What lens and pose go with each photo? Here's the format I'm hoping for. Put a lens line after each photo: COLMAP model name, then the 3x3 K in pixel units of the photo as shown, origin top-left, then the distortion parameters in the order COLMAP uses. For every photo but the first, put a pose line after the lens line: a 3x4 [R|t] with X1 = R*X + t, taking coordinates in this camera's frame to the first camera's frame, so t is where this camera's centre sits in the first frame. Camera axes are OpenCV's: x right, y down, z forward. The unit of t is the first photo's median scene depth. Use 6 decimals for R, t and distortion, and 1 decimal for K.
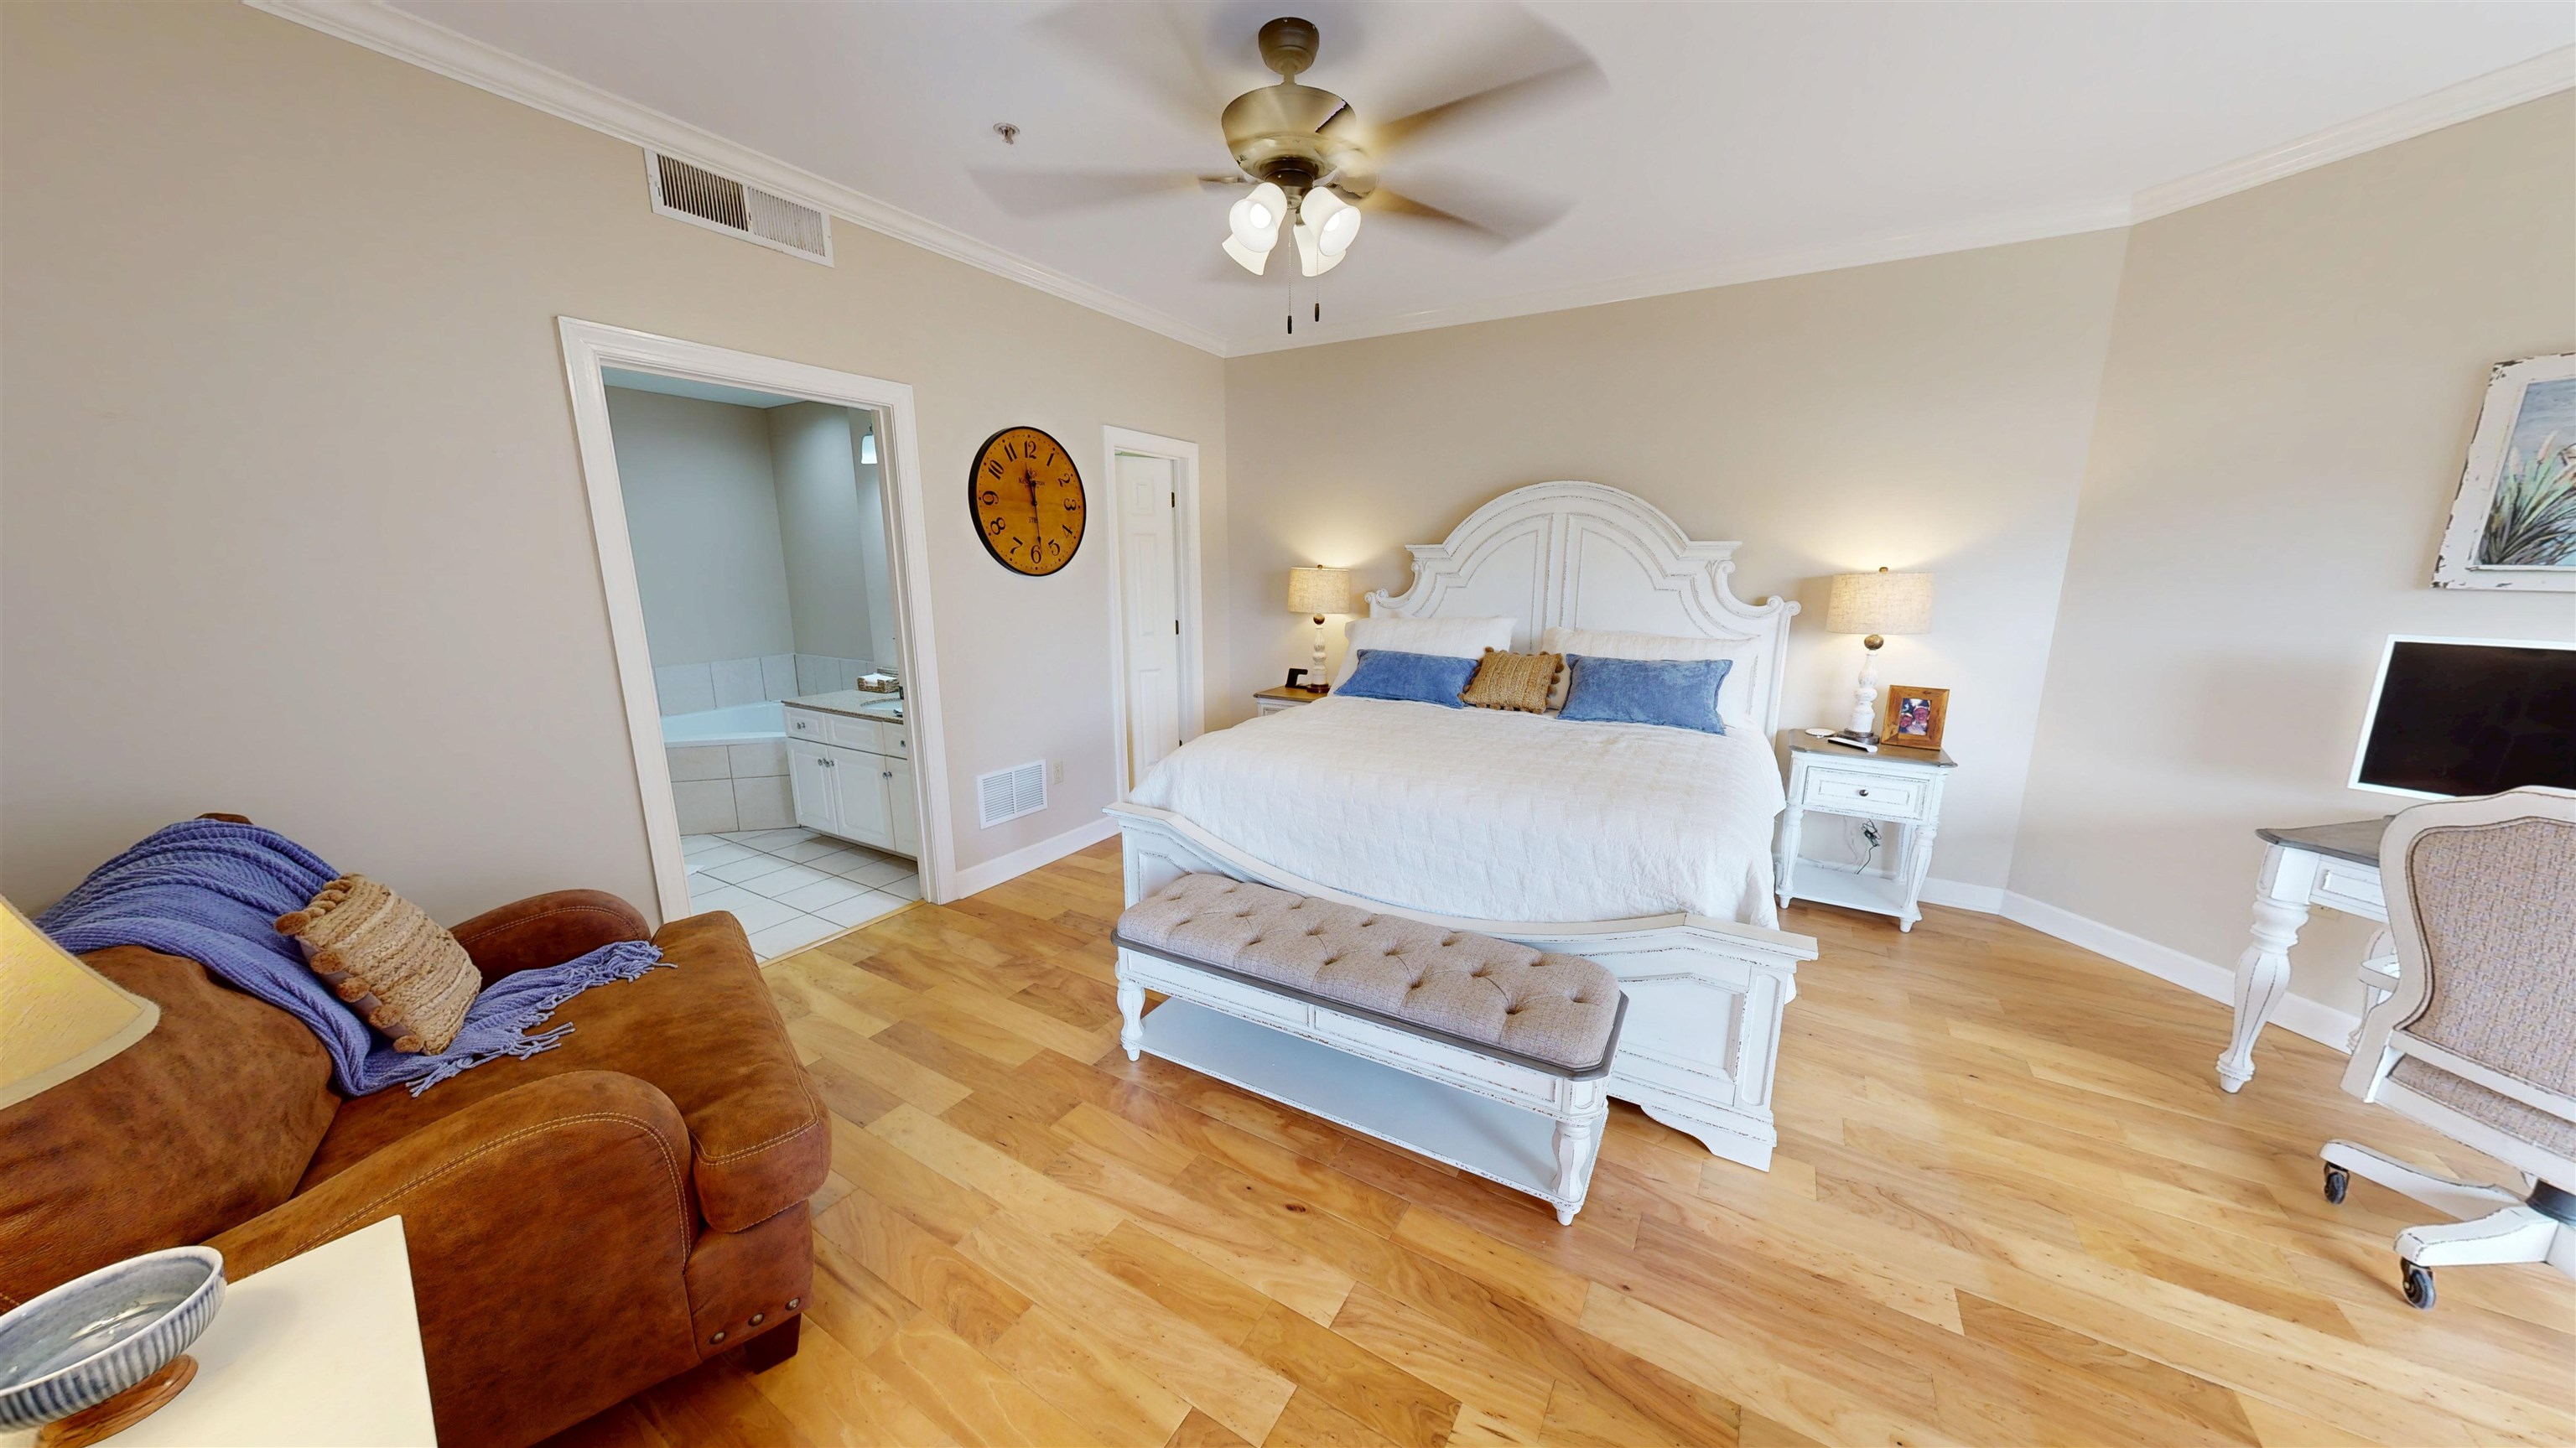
lens RADIAL K [[805.8, 0, 1292.6], [0, 805.8, 731.8], [0, 0, 1]] dist [0.000967, -0.000017]
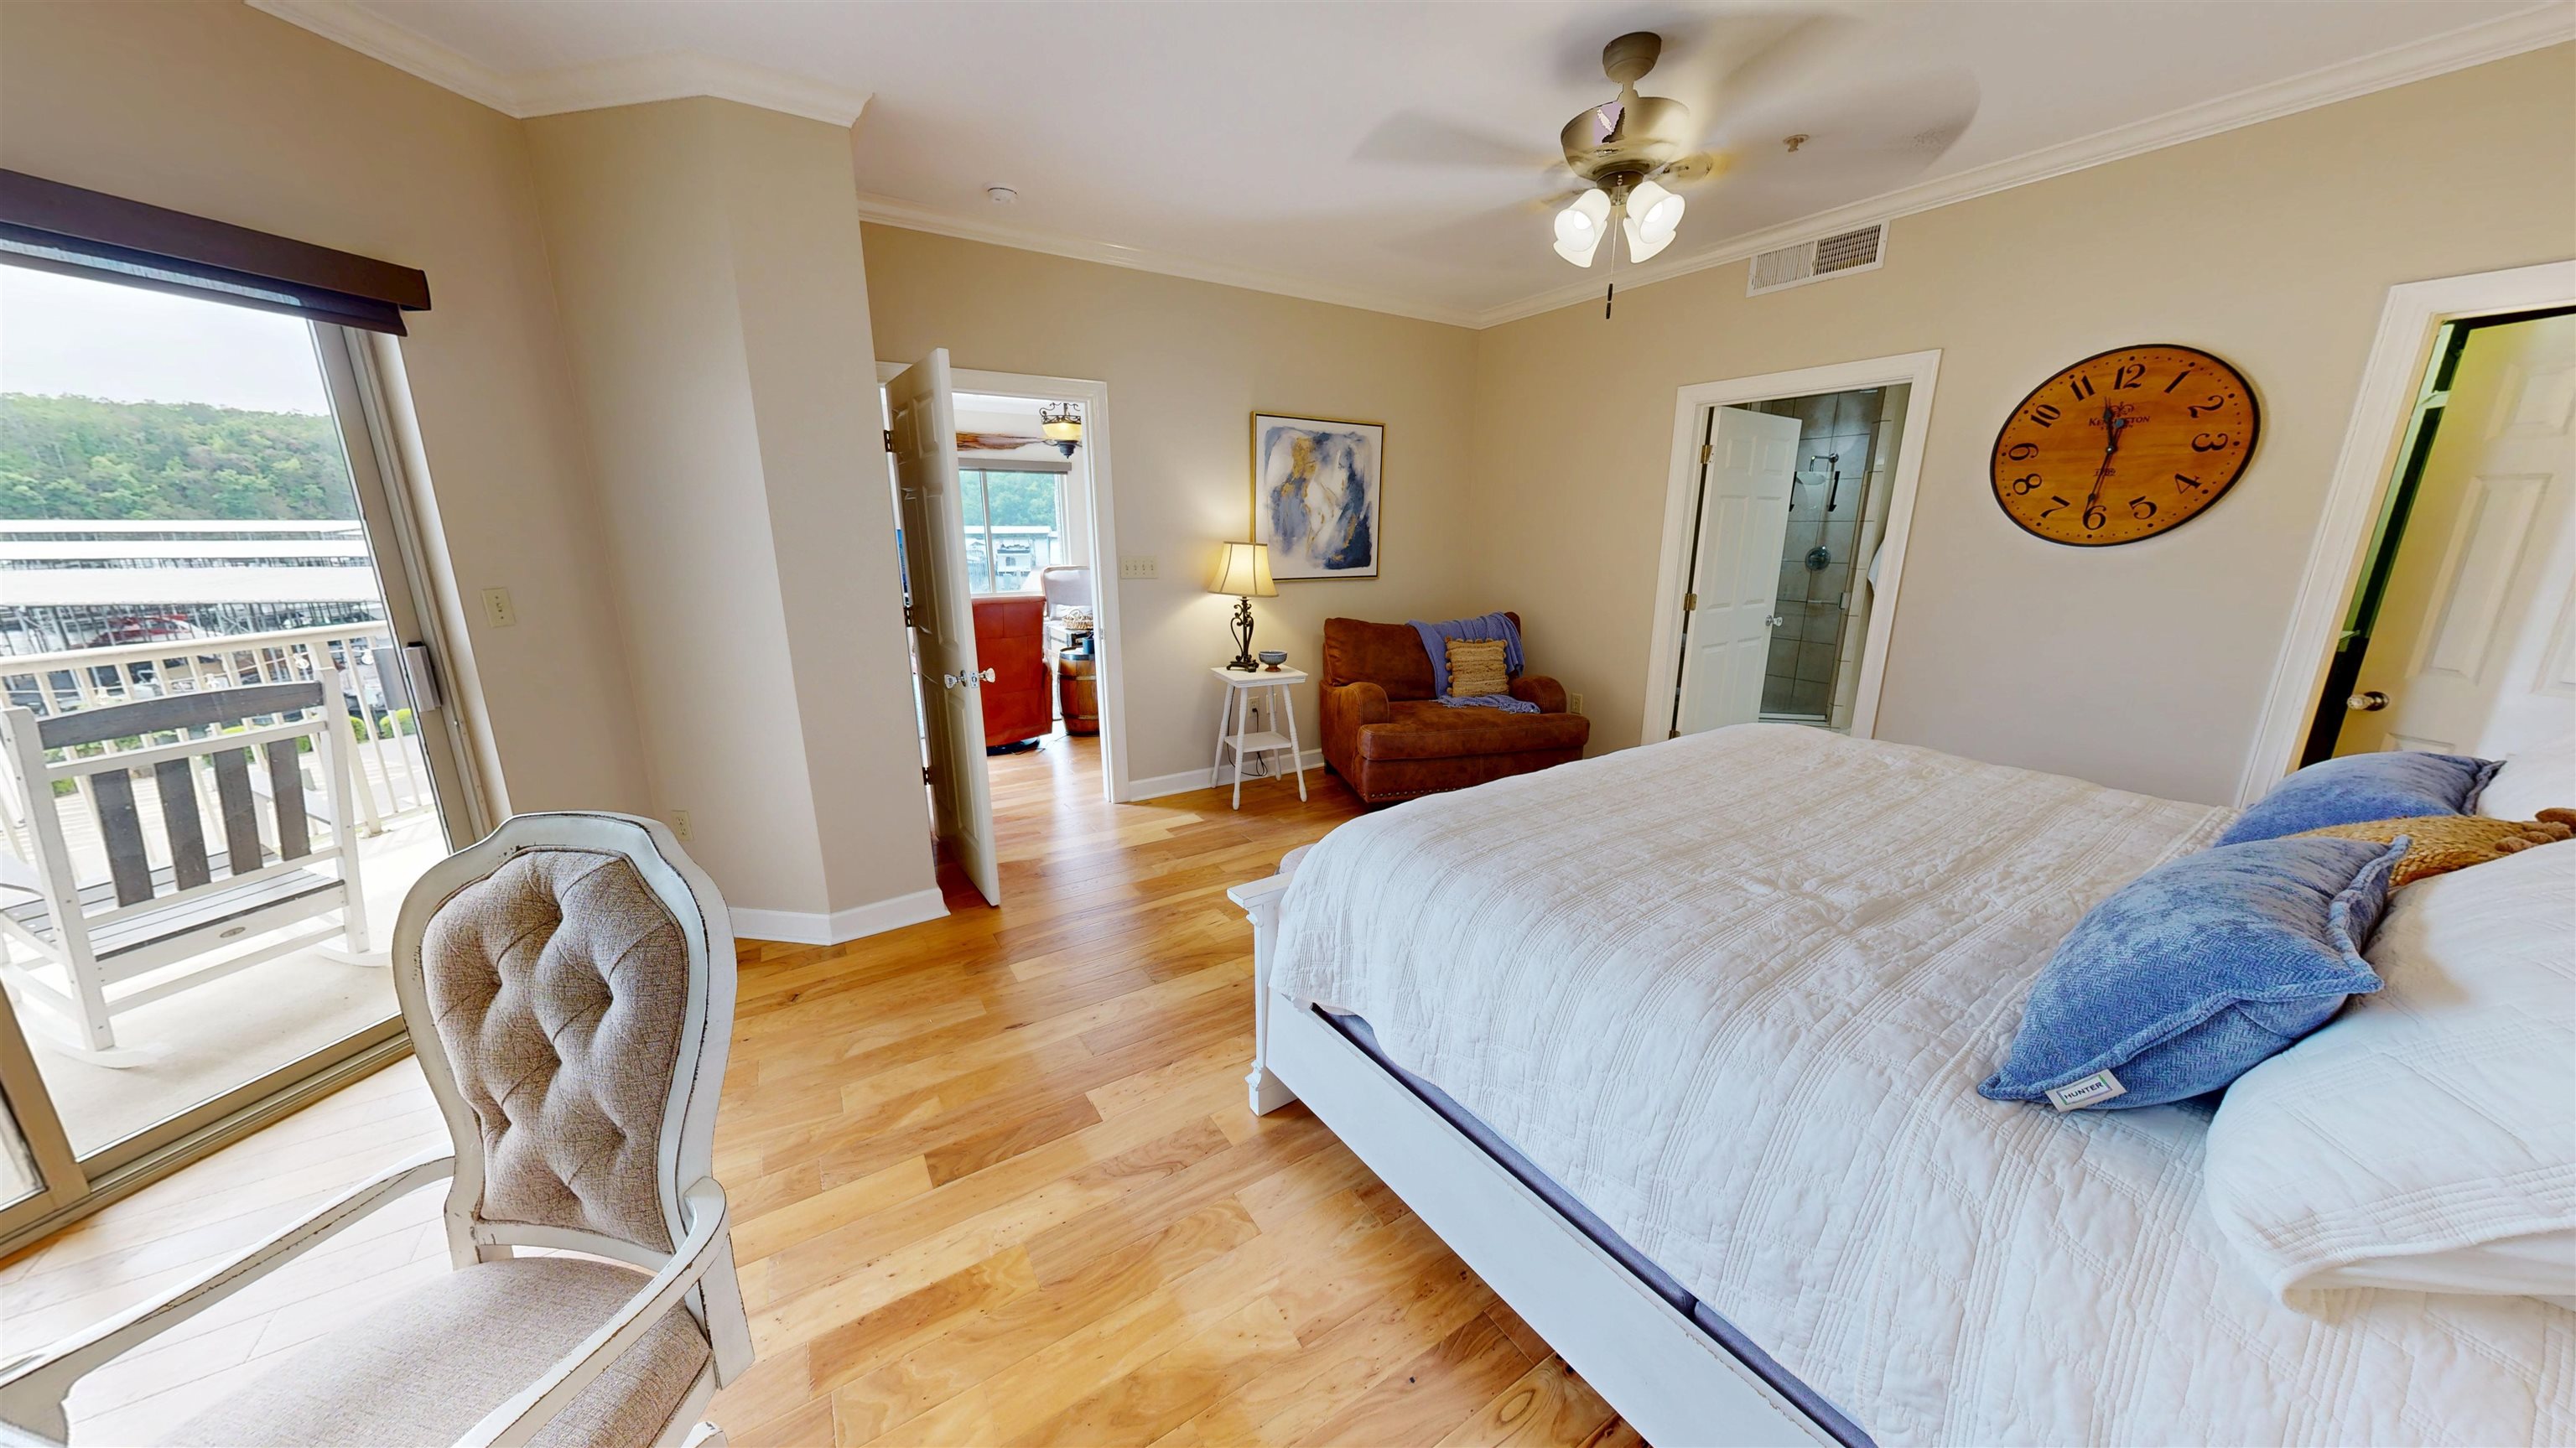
lens RADIAL K [[805.8, 0, 1271.1], [0, 805.8, 719.9], [0, 0, 1]] dist [0.000967, -0.000017]
pose [[-0.459538, 0.206355, -0.863853, 0.792639], [-0.191857, 0.926606, 0.323406, -0.151078], [0.867189, 0.314354, -0.386220, 0.730660]]
